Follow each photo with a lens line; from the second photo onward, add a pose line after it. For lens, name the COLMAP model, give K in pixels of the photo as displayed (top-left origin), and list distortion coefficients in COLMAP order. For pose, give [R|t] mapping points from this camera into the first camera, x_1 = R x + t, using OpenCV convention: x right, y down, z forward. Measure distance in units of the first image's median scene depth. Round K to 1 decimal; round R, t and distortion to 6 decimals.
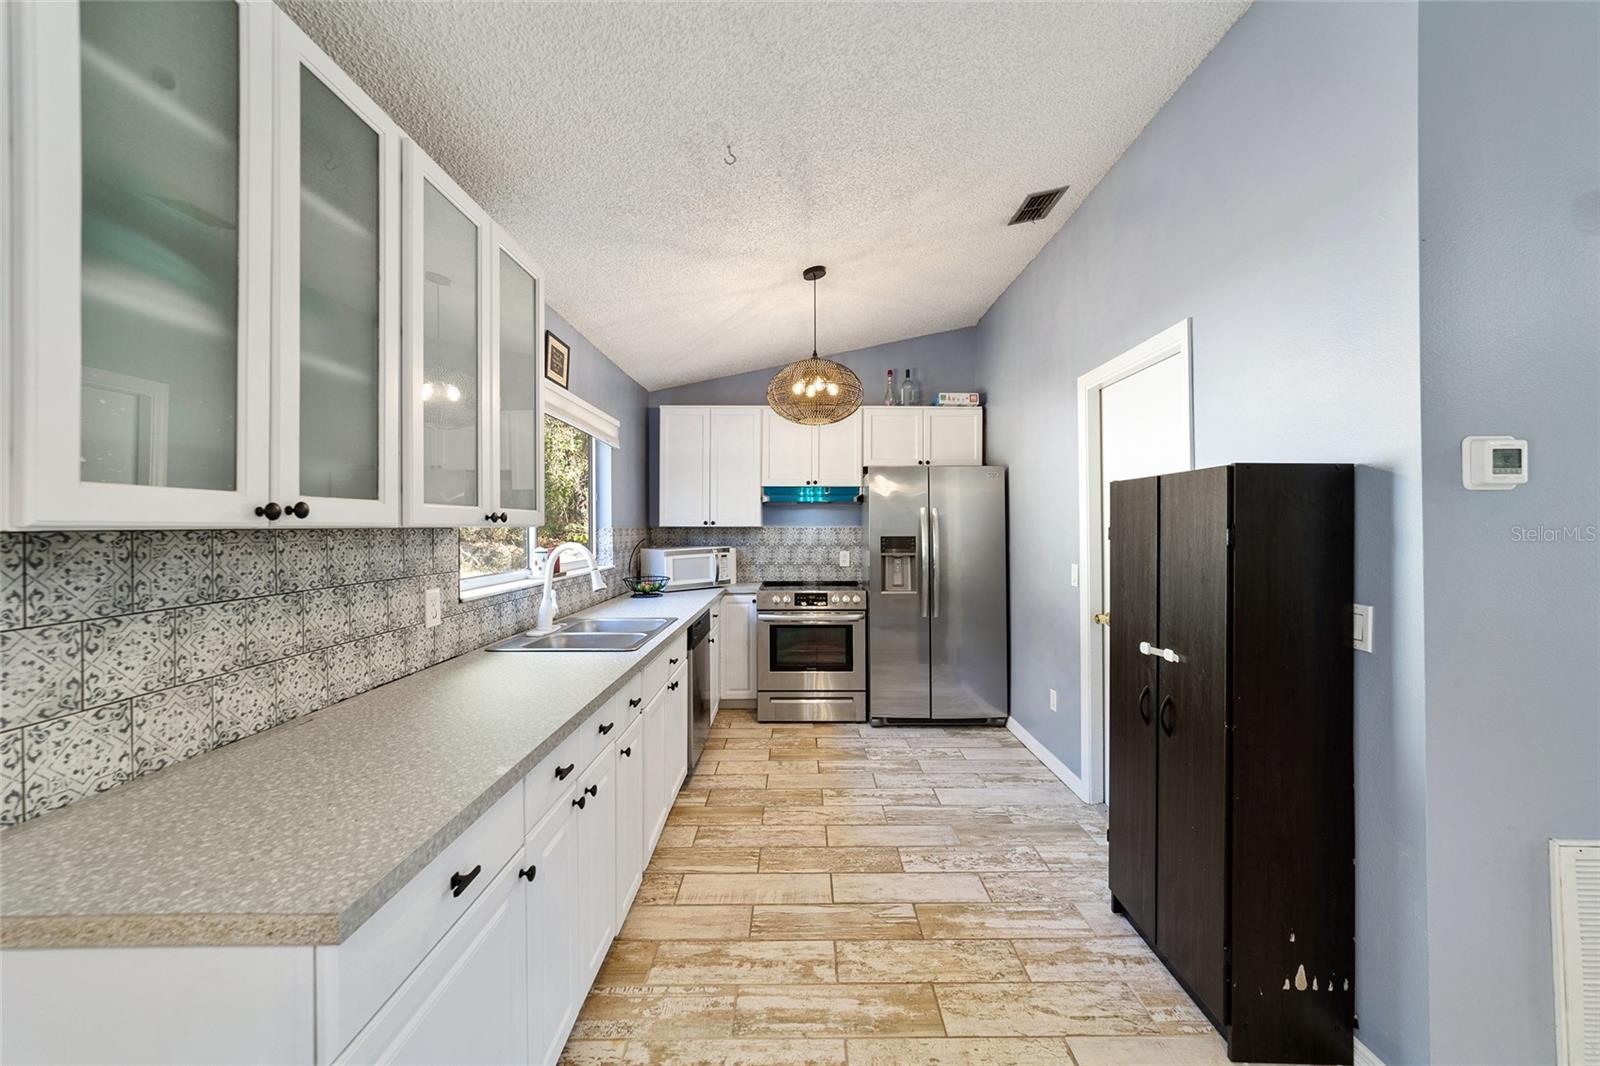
lens RADIAL K [[616.9, 0, 800.5], [0, 616.9, 521.5], [0, 0, 1]] dist [-0.016762, 0.007967]
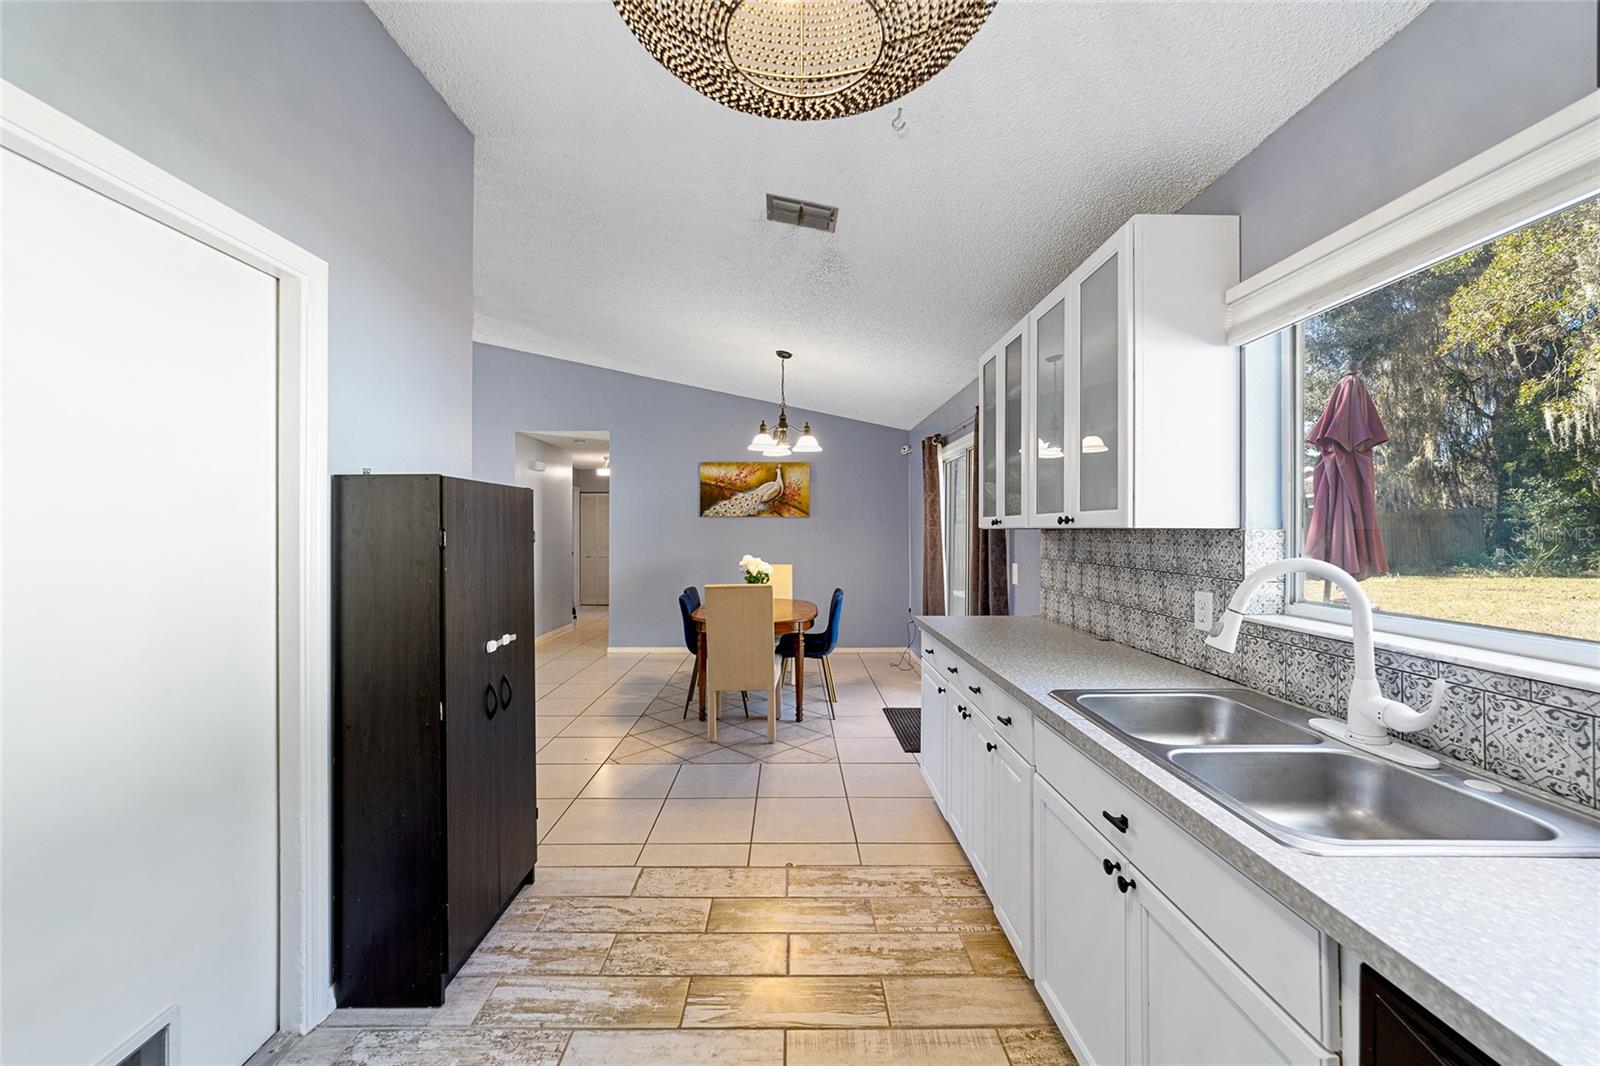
lens RADIAL K [[616.9, 0, 790.6], [0, 616.9, 524.9], [0, 0, 1]] dist [-0.016762, 0.007967]
pose [[-0.999983, 0.005433, 0.002194, 0.047040], [0.005402, 0.999893, -0.013603, 0.014716], [-0.002268, -0.013591, -0.999905, 2.003773]]
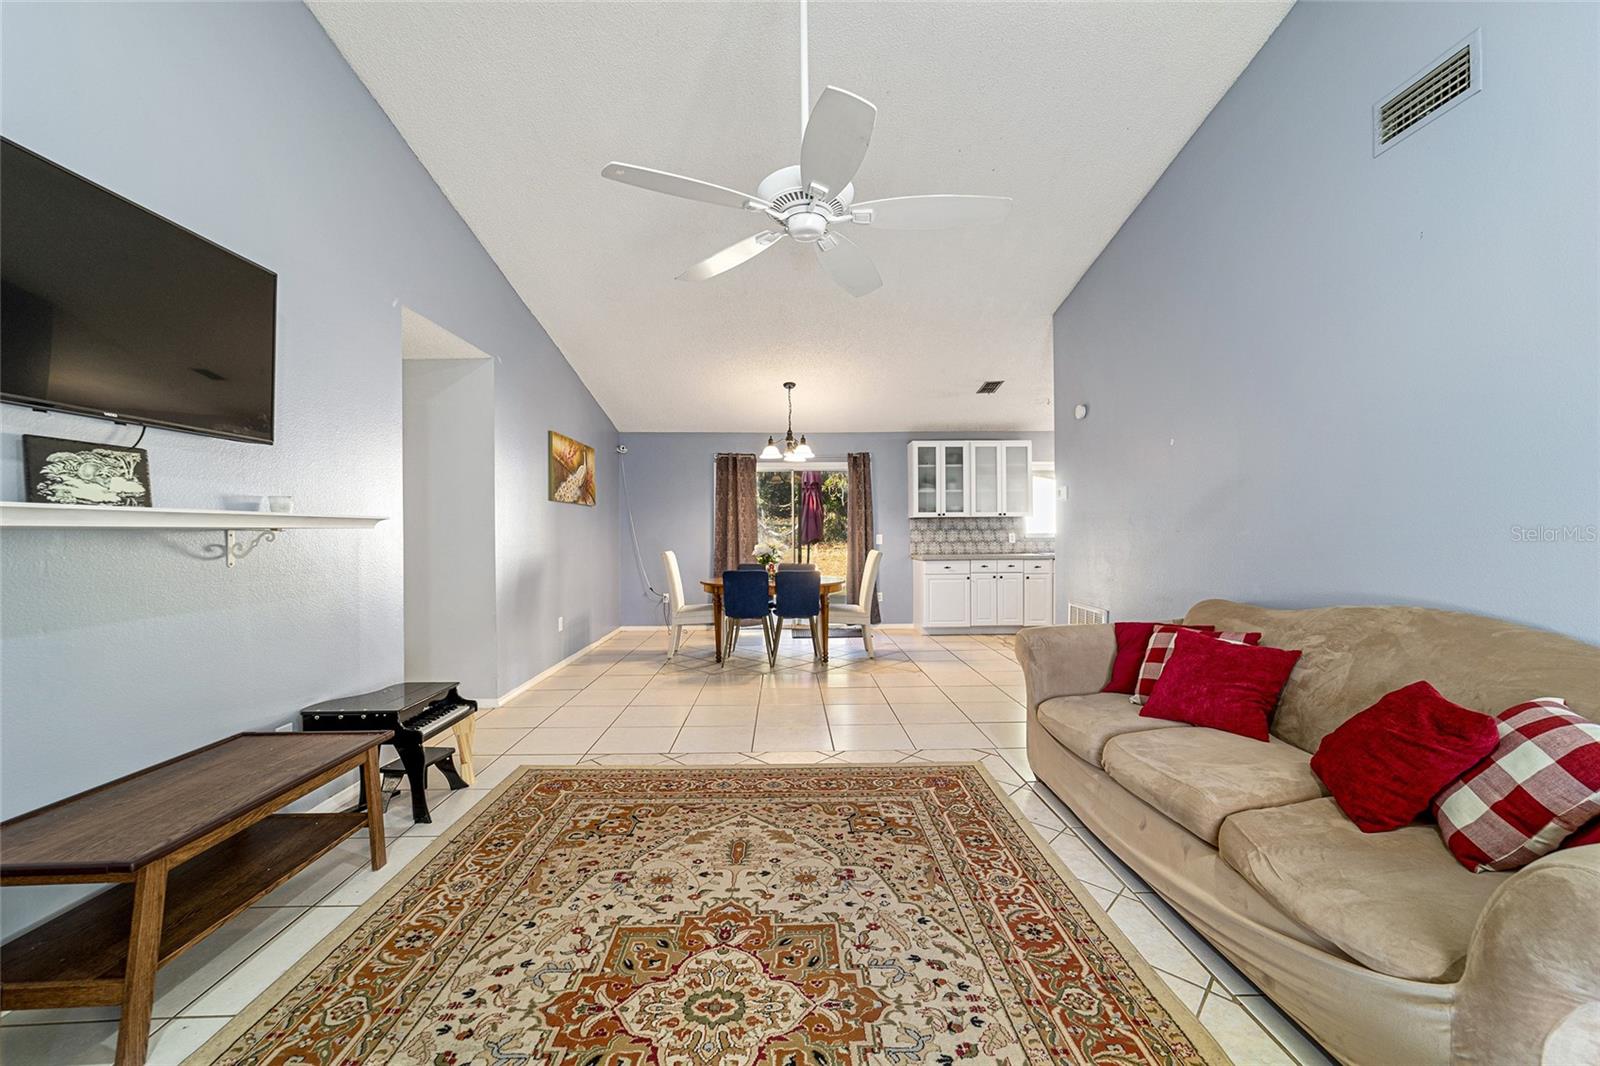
lens RADIAL K [[616.9, 0, 798.5], [0, 616.9, 529.6], [0, 0, 1]] dist [-0.016762, 0.007967]
pose [[0.021902, 0.003677, -0.999753, 3.274419], [0.015496, 0.999872, 0.004017, 0.053634], [0.999640, -0.015580, 0.021842, -0.424327]]
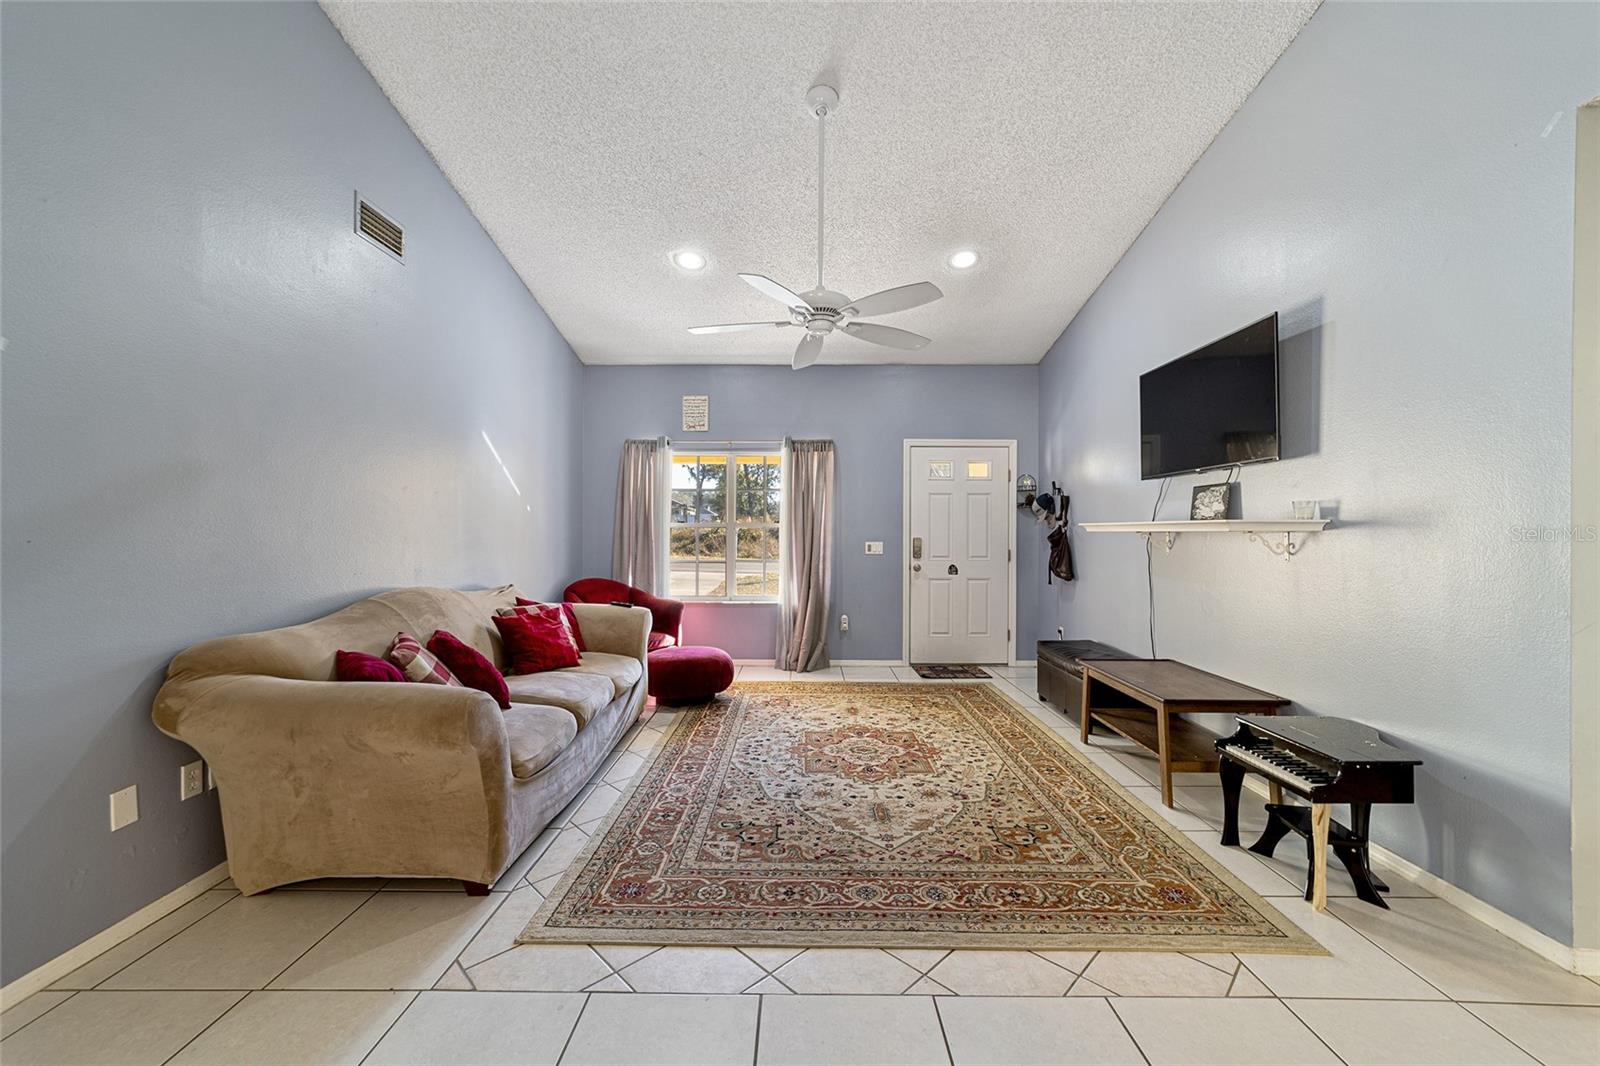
lens RADIAL K [[616.9, 0, 797.1], [0, 616.9, 533.2], [0, 0, 1]] dist [-0.016762, 0.007967]
pose [[0.011570, 0.004766, 0.999922, 0.707490], [-0.009950, 0.999940, -0.004651, 0.063421], [-0.999884, -0.009896, 0.011617, -0.347768]]
